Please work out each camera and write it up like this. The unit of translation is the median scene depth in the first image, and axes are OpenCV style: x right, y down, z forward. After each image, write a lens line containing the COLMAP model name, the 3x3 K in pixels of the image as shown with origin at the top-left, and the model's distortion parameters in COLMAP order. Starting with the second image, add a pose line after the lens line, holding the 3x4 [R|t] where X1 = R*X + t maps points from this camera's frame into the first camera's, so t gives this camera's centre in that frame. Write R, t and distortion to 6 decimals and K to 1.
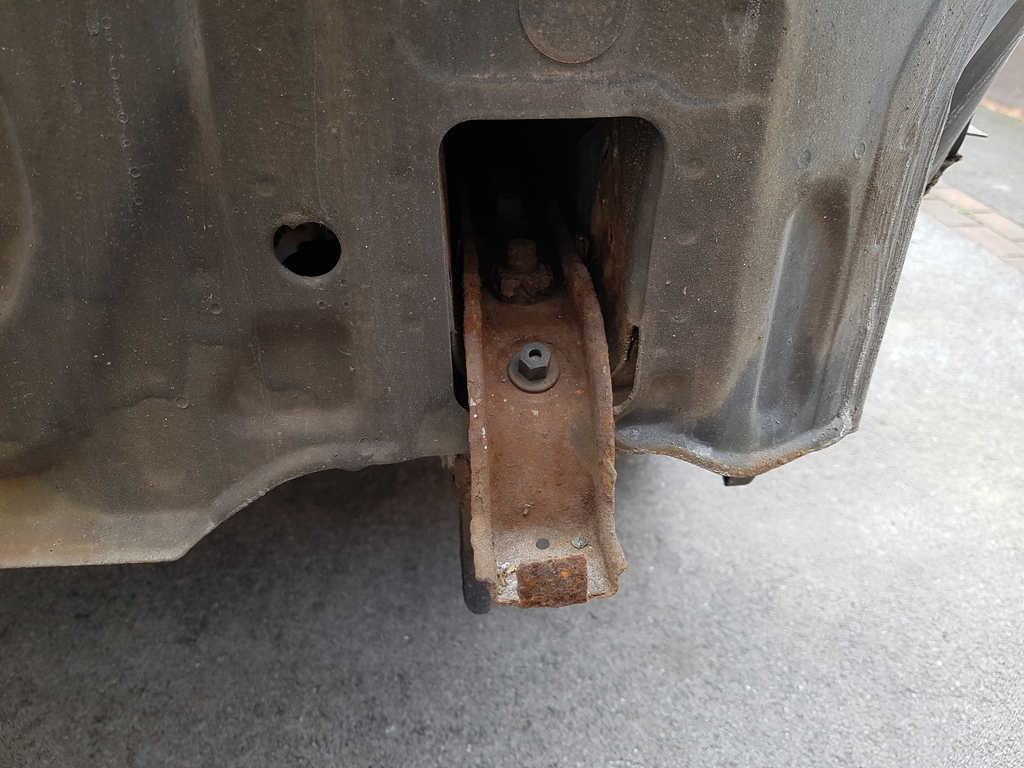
lens RADIAL K [[828.3, 0, 512.0], [0, 828.3, 384.0], [0, 0, 1]] dist [0.042427, -0.103045]
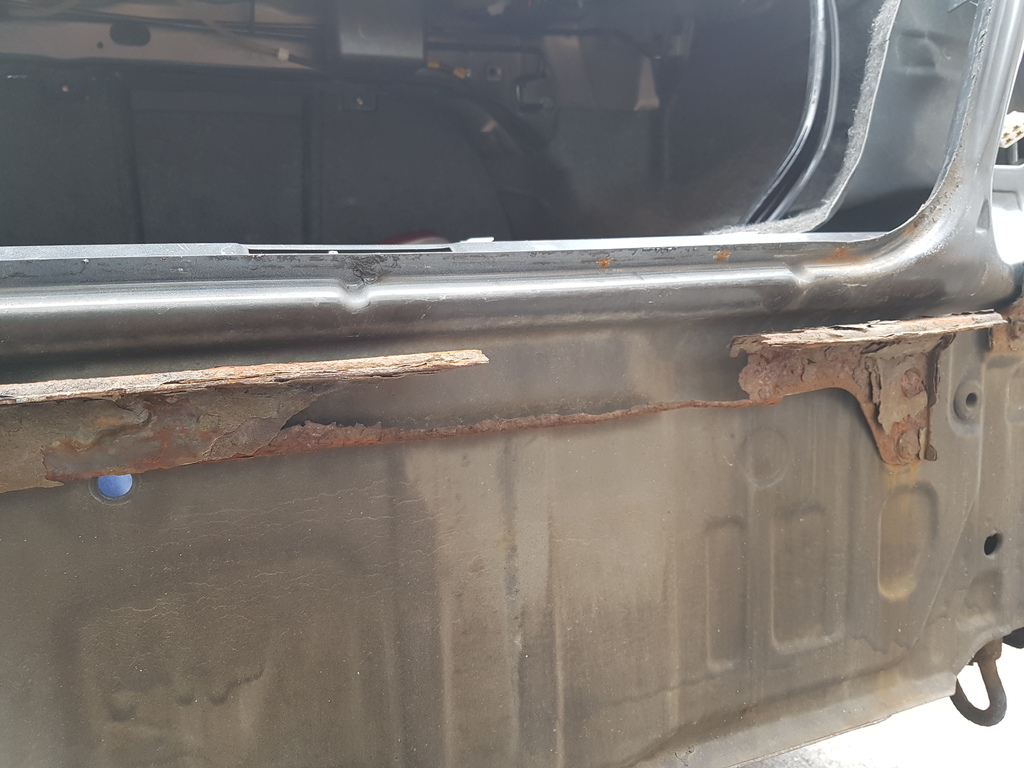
lens RADIAL K [[828.3, 0, 512.0], [0, 828.3, 384.0], [0, 0, 1]] dist [0.042427, -0.103045]
pose [[0.942570, -0.067221, 0.327173, -2.718480], [0.183884, 0.922165, -0.340293, -0.017796], [-0.278833, 0.380912, 0.881566, -1.160887]]
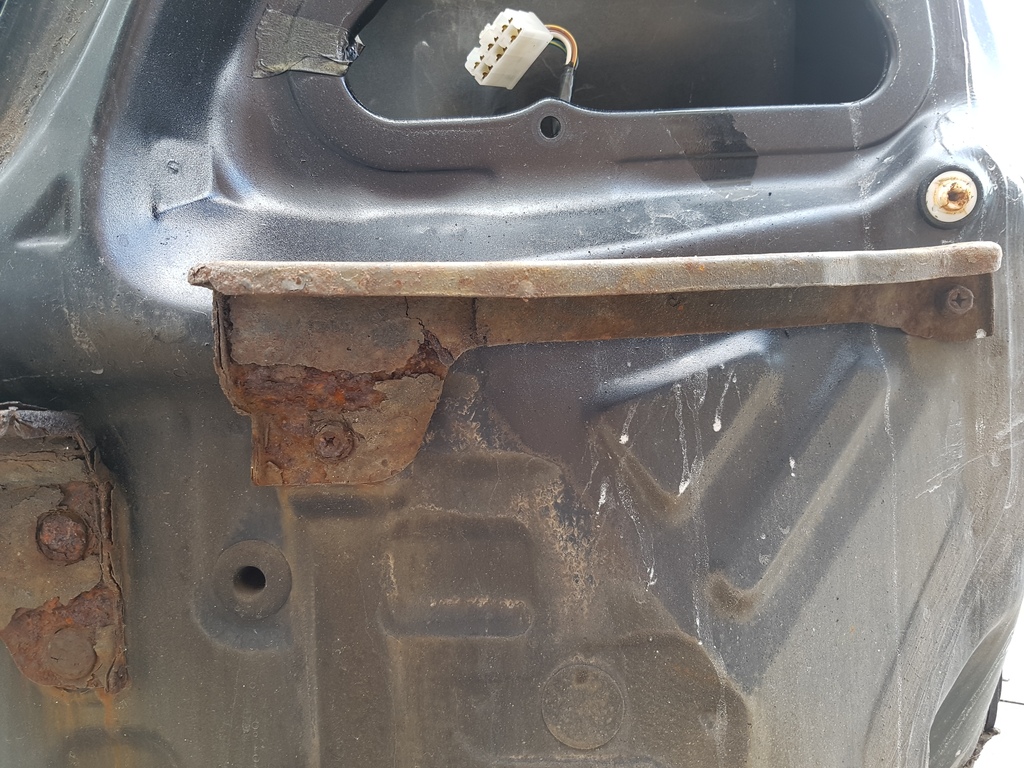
lens RADIAL K [[828.3, 0, 512.0], [0, 828.3, 384.0], [0, 0, 1]] dist [0.042427, -0.103045]
pose [[0.985665, -0.040693, -0.163731, 0.198767], [-0.036582, 0.895838, -0.442872, -0.316381], [0.164698, 0.442513, 0.881508, -0.437058]]
